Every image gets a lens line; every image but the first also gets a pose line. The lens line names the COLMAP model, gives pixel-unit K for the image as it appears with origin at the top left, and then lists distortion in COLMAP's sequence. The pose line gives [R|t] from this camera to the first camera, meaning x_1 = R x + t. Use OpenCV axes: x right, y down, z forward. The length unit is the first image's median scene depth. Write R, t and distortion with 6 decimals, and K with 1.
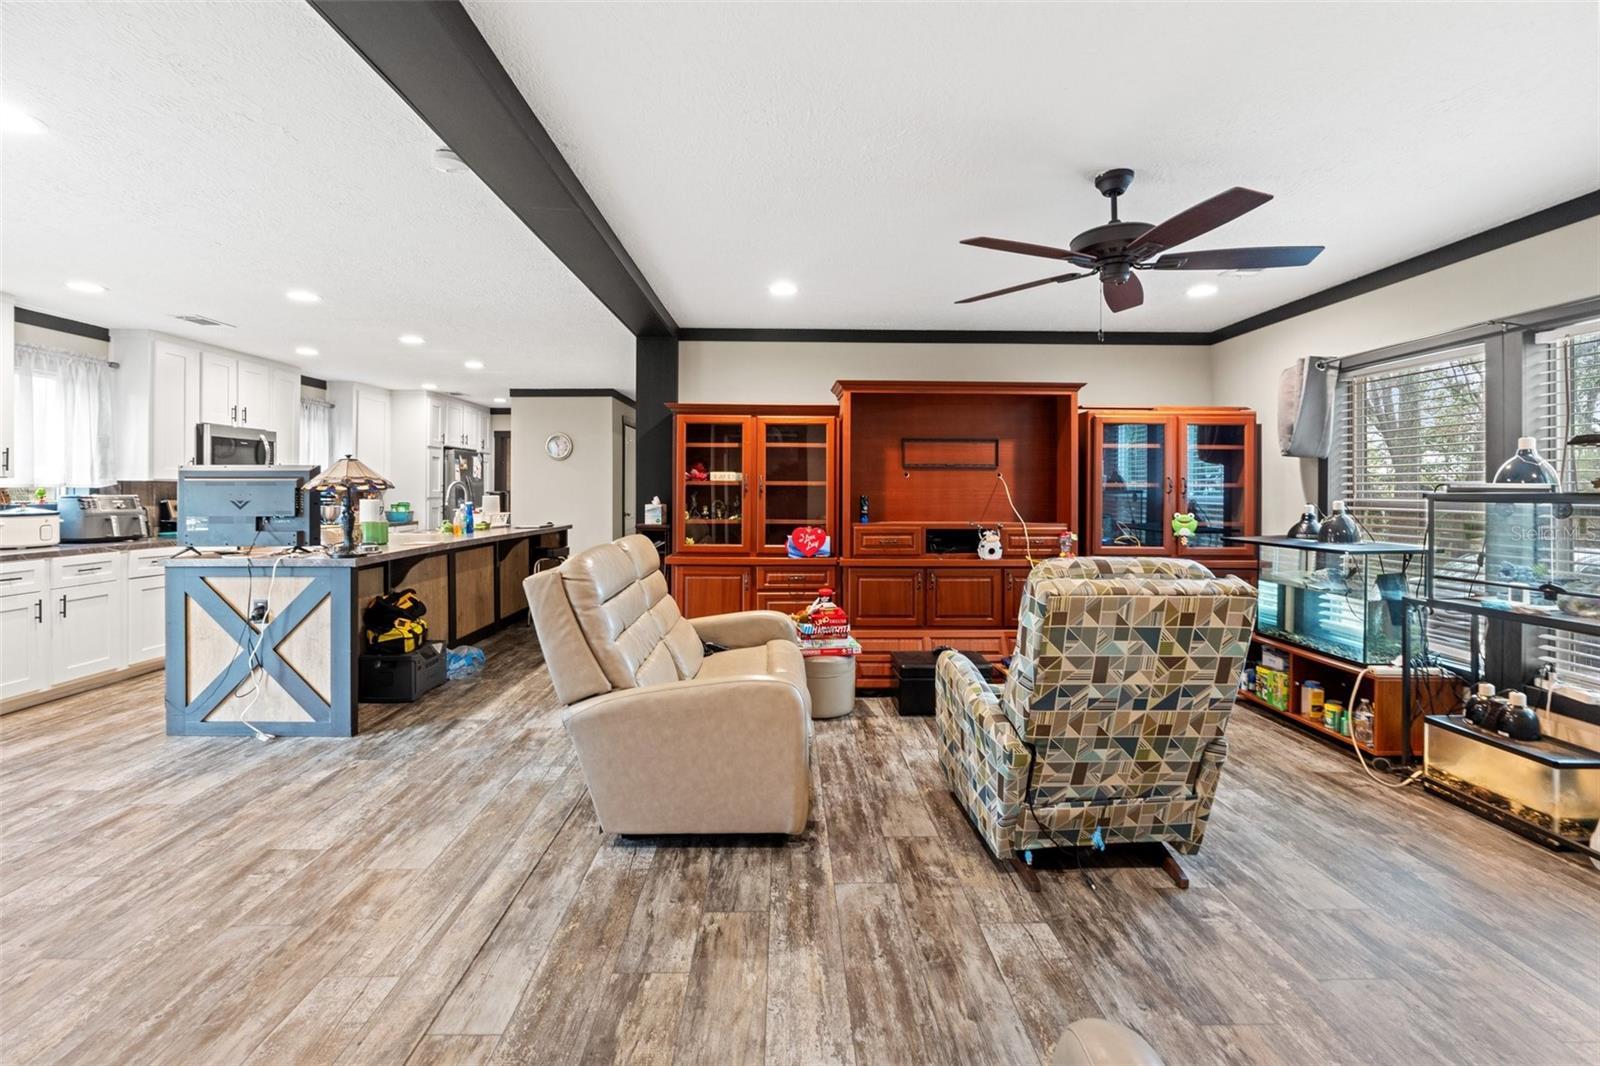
lens RADIAL K [[676.7, 0, 779.2], [0, 676.7, 488.8], [0, 0, 1]] dist [-0.005973, 0.000524]
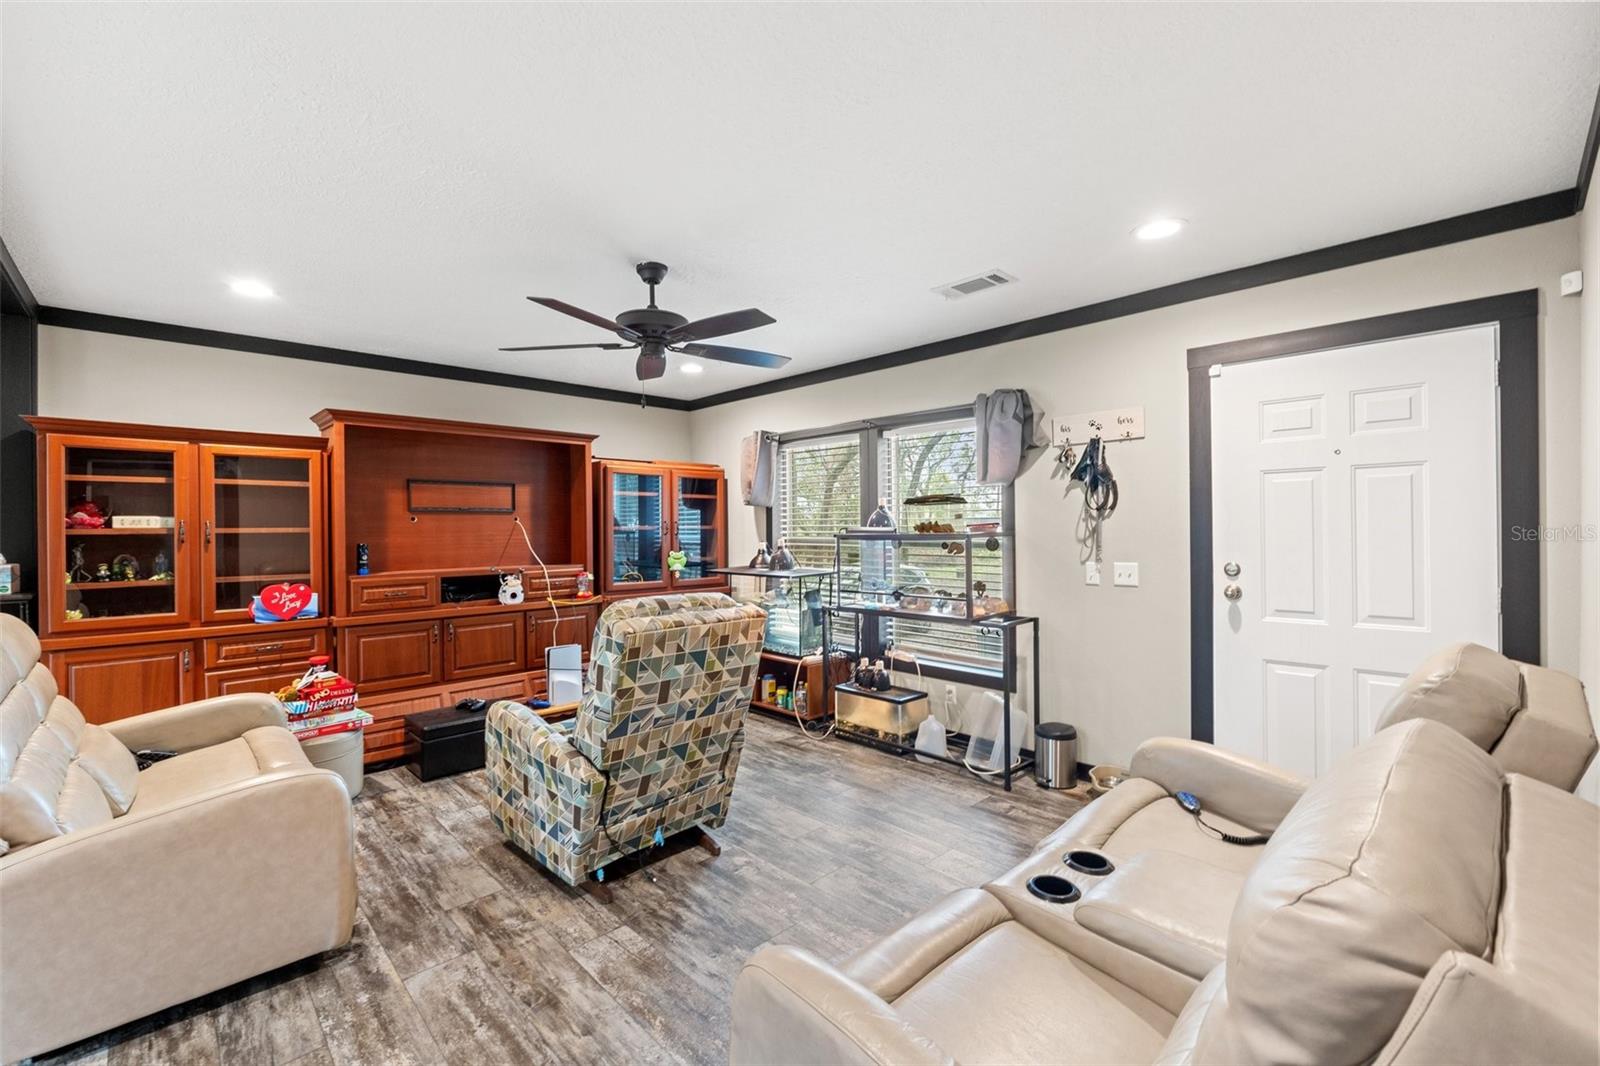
lens RADIAL K [[676.7, 0, 772.6], [0, 676.7, 528.1], [0, 0, 1]] dist [-0.005973, 0.000524]
pose [[0.743103, -0.013013, 0.669051, -0.123444], [0.011986, 0.999909, 0.006135, -0.016717], [-0.669070, 0.003460, 0.743192, -0.002961]]
